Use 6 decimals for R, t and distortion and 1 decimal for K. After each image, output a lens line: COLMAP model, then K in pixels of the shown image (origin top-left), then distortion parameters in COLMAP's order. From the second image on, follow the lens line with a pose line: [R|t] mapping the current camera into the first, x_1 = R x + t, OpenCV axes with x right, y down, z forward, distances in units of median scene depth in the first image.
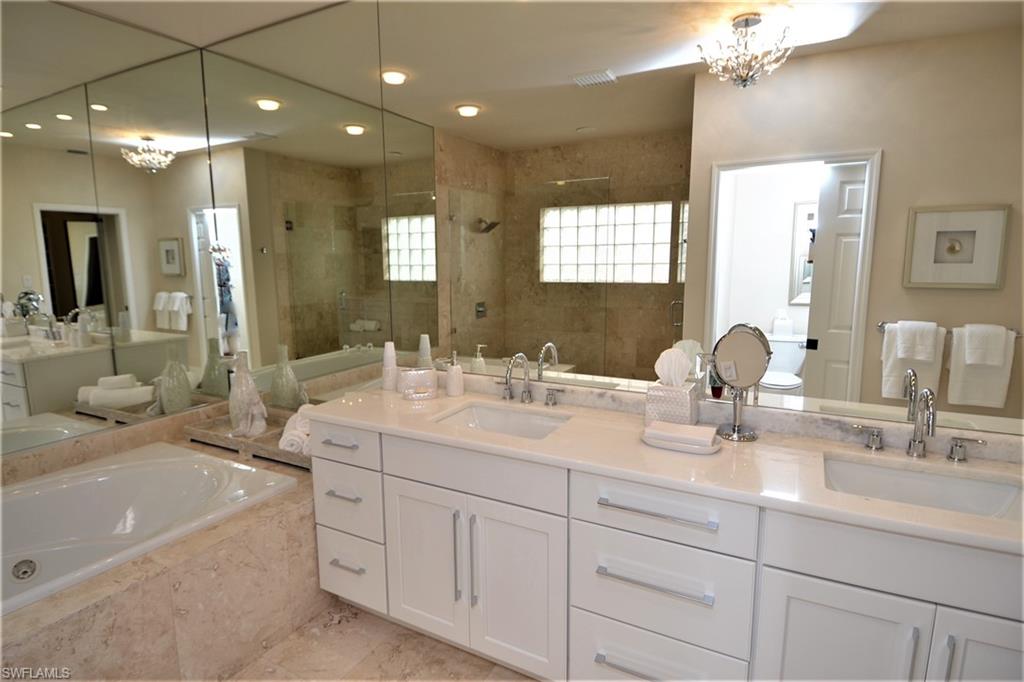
lens RADIAL K [[540.4, 0, 498.7], [0, 540.4, 338.8], [0, 0, 1]] dist [0.049540, -0.051193]
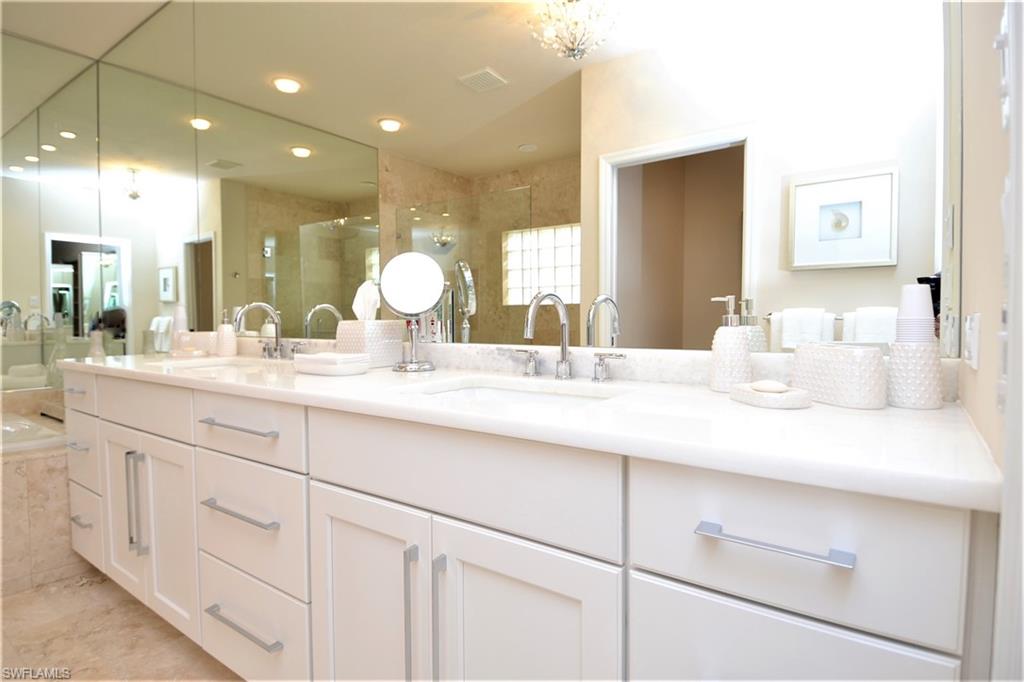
lens RADIAL K [[537.5, 0, 500.8], [0, 537.5, 342.7], [0, 0, 1]] dist [0.045641, -0.049515]
pose [[0.991277, 0.010890, -0.131344, 0.242917], [-0.024769, 0.994216, -0.104504, 0.077662], [0.129446, 0.106845, 0.985813, 0.050985]]
